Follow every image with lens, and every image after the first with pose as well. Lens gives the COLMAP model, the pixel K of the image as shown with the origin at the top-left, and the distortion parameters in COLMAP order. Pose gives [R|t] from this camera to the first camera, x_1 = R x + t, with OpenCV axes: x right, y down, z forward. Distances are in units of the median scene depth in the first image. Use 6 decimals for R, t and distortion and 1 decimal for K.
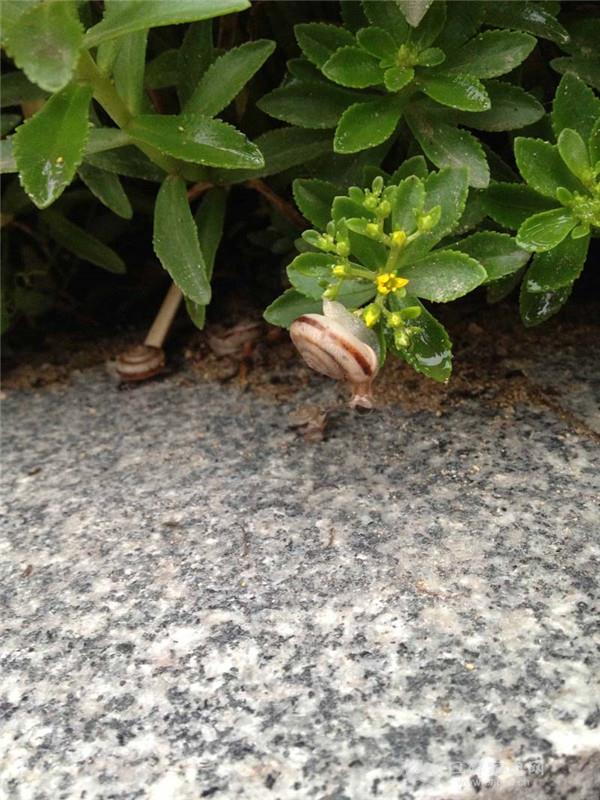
lens RADIAL K [[808.1, 0, 282.3], [0, 808.1, 394.5], [0, 0, 1]] dist [-0.062915, 0.000000]
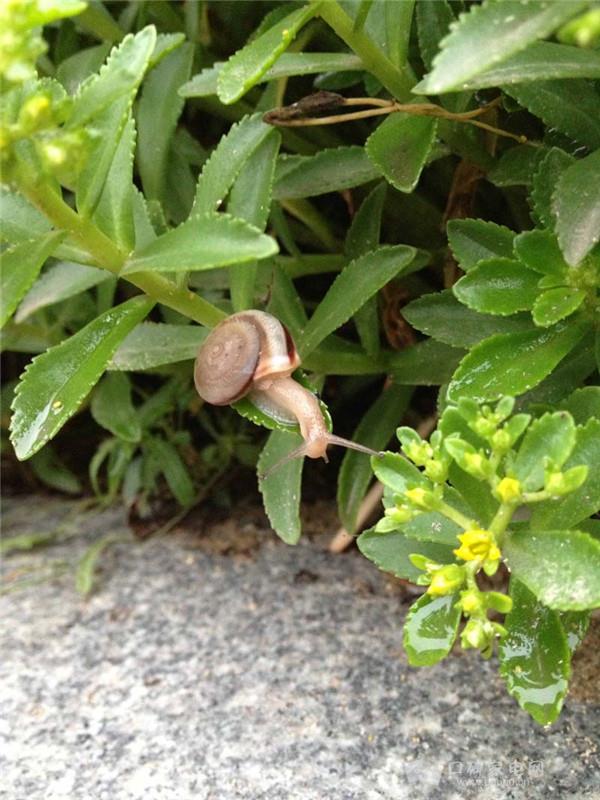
lens RADIAL K [[808.1, 0, 291.8], [0, 808.1, 371.7], [0, 0, 1]] dist [-0.062915, 0.000000]
pose [[0.875727, 0.092727, -0.473819, 0.230497], [-0.128553, 0.990739, -0.043706, -0.238445], [0.465378, 0.099185, 0.879537, 0.252096]]
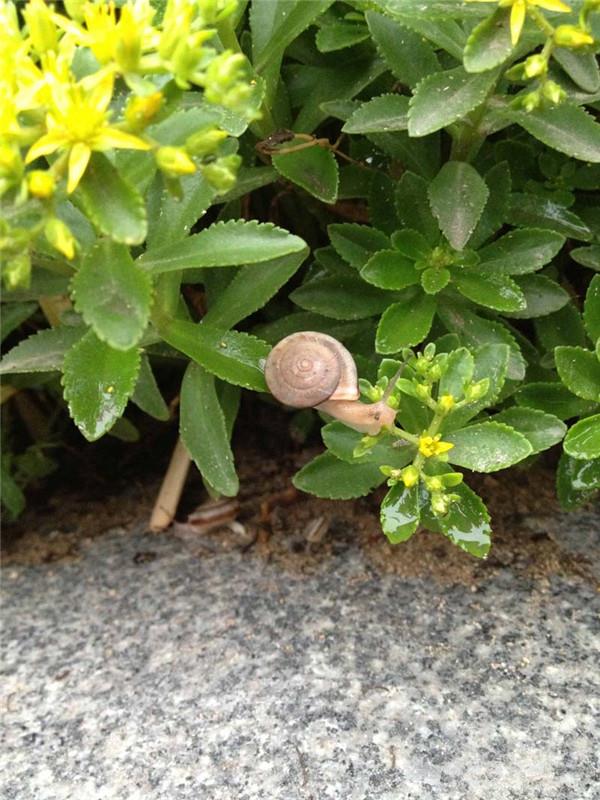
lens RADIAL K [[808.1, 0, 278.7], [0, 808.1, 384.7], [0, 0, 1]] dist [-0.062915, 0.000000]
pose [[0.997954, -0.036886, 0.052224, -0.091173], [0.041369, 0.995302, -0.087532, -0.157830], [-0.048750, 0.089513, 0.994792, 0.016250]]
